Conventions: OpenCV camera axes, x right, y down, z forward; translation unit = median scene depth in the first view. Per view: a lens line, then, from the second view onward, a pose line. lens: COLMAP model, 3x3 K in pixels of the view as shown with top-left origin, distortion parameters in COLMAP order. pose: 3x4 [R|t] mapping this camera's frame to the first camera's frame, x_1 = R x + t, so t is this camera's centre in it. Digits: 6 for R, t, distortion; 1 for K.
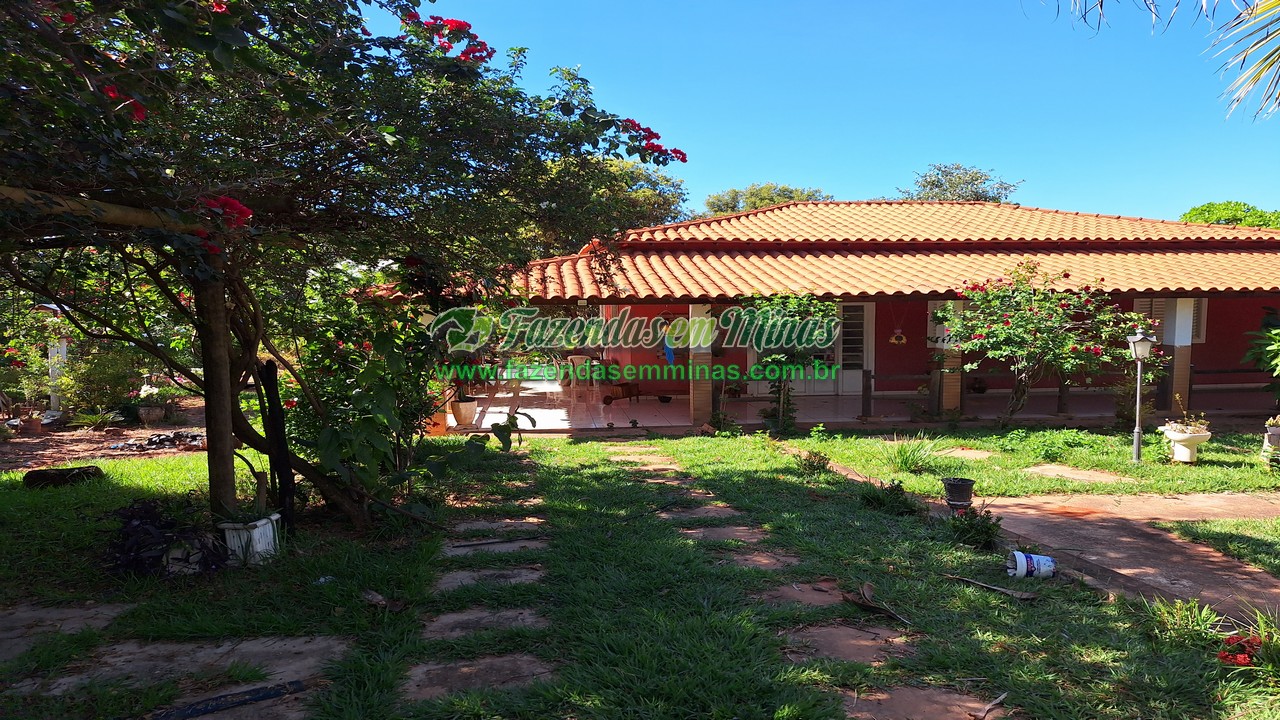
lens RADIAL K [[872.3, 0, 640.2], [0, 872.3, 361.5], [0, 0, 1]] dist [0.038930, -0.009030]
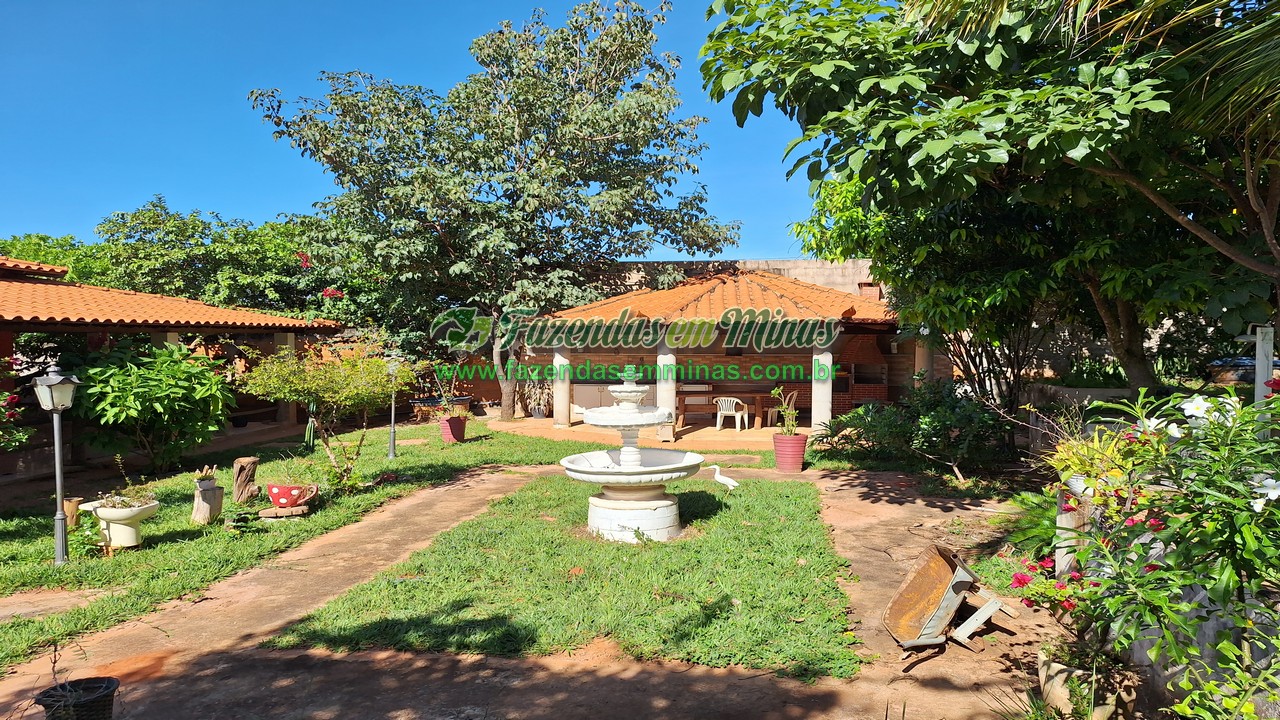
lens RADIAL K [[872.3, 0, 639.7], [0, 872.3, 359.8], [0, 0, 1]] dist [0.038930, -0.009030]
pose [[0.166031, -0.005318, 0.986106, -0.038996], [0.062318, 0.998043, -0.005110, -0.013510], [-0.984149, 0.062301, 0.166038, 0.622283]]
